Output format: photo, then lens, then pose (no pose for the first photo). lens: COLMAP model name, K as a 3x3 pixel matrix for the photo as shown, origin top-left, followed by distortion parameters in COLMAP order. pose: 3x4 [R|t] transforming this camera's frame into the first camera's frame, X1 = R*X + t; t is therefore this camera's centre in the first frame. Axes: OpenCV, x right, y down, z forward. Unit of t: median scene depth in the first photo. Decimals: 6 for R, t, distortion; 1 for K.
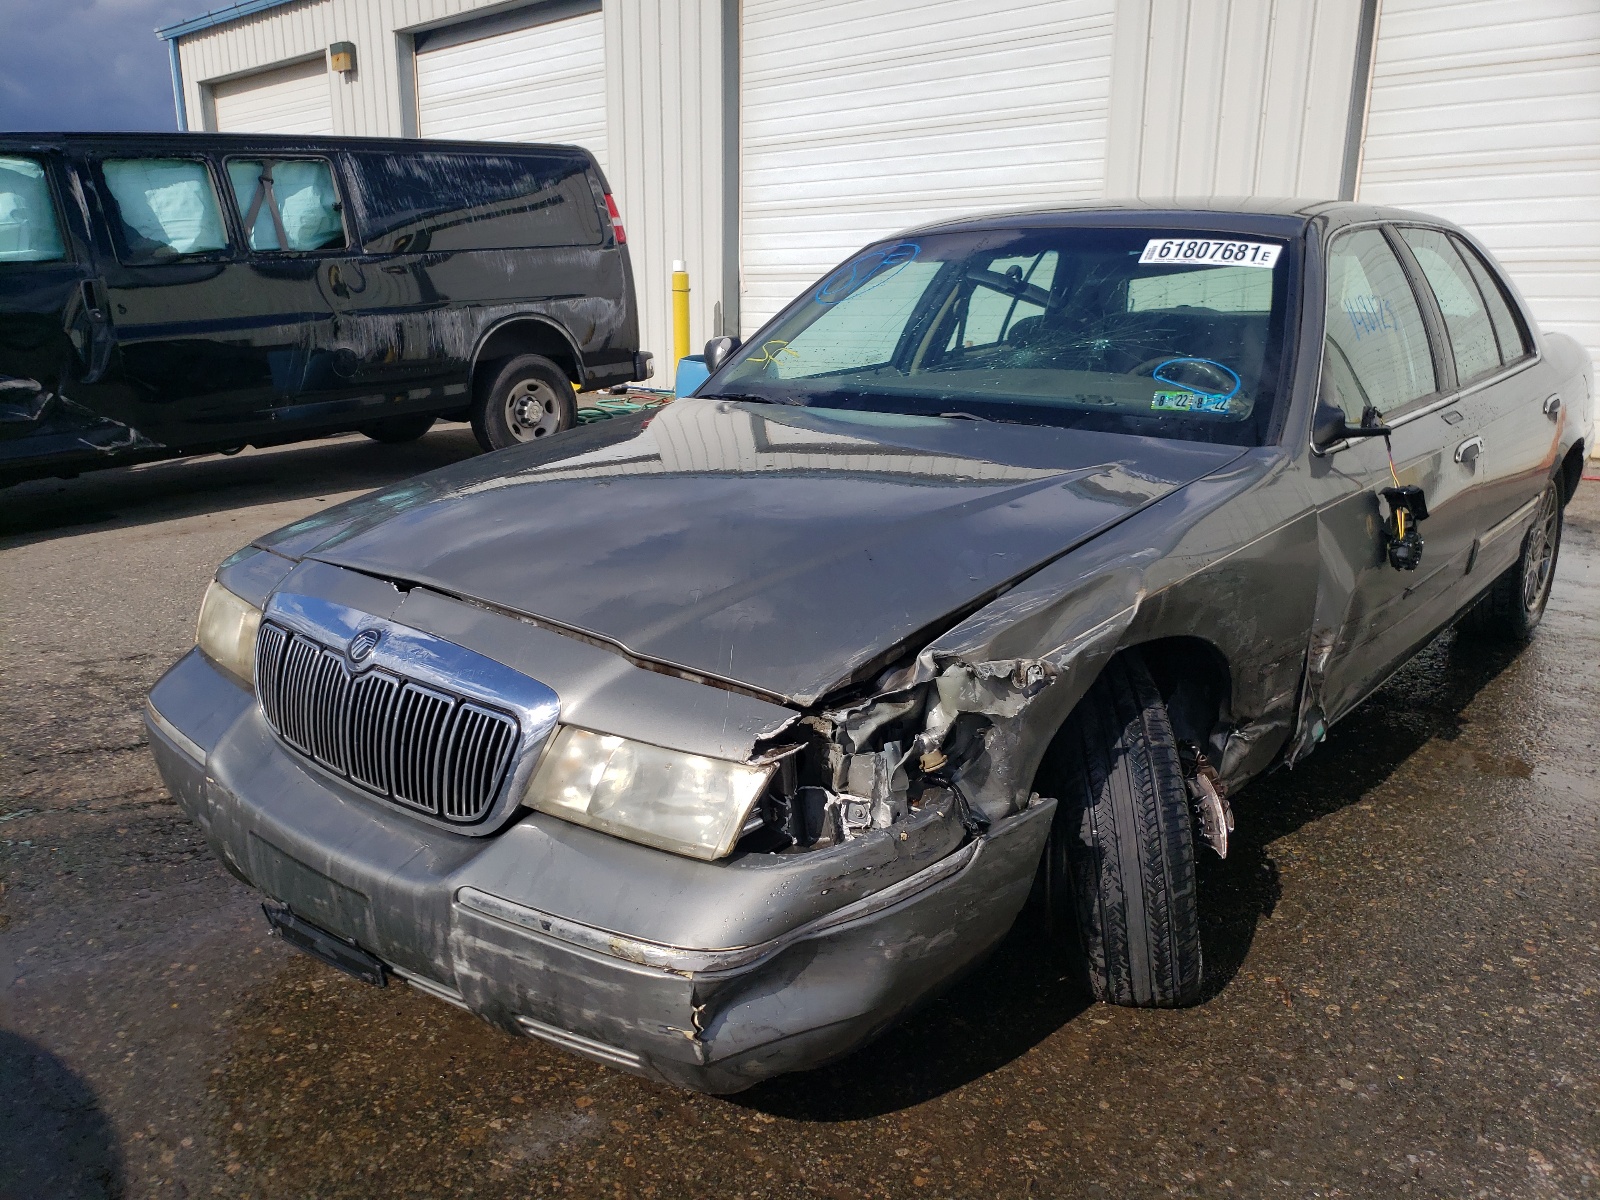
lens RADIAL K [[1222.7, 0, 793.3], [0, 1222.7, 599.5], [0, 0, 1]] dist [0.006159, 0.008286]
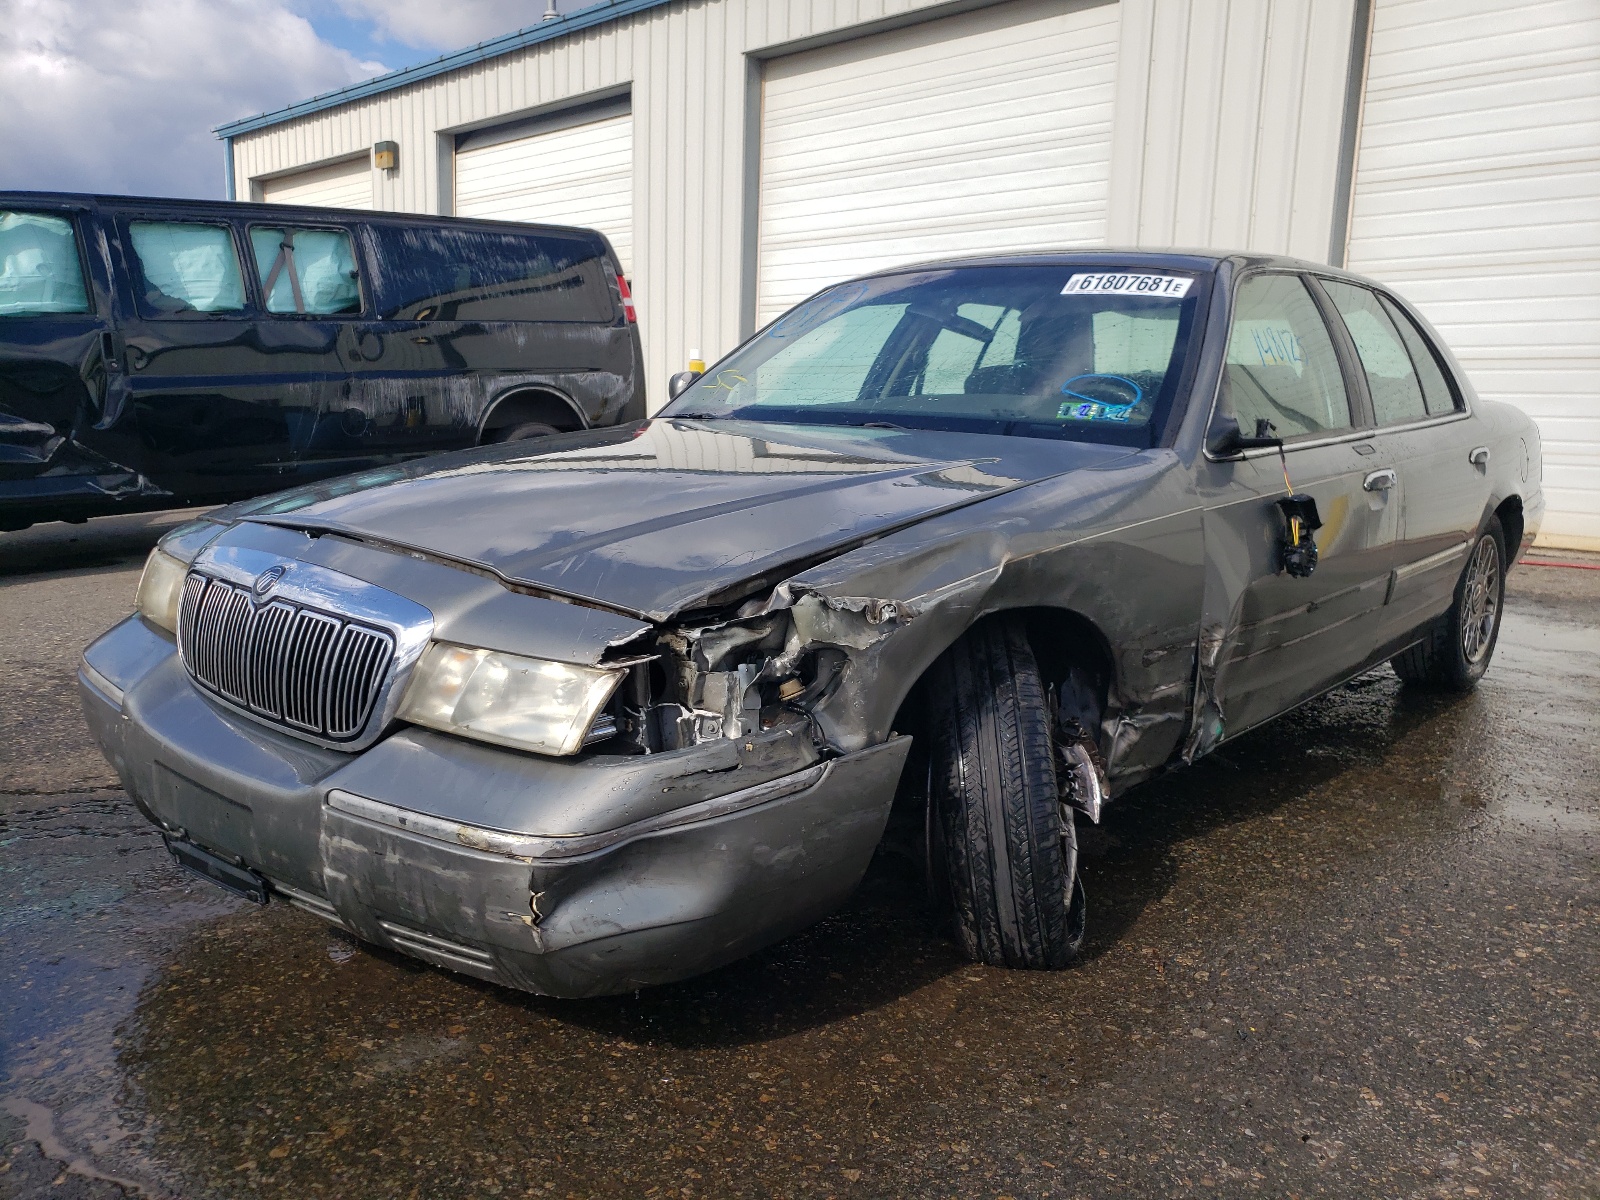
lens RADIAL K [[1214.4, 0, 803.9], [0, 1214.4, 601.1], [0, 0, 1]] dist [0.008375, 0.003233]
pose [[0.999626, 0.026425, -0.006998, 0.107267], [-0.026884, 0.996683, -0.076812, 0.110714], [0.004945, 0.076971, 0.997021, -0.041761]]
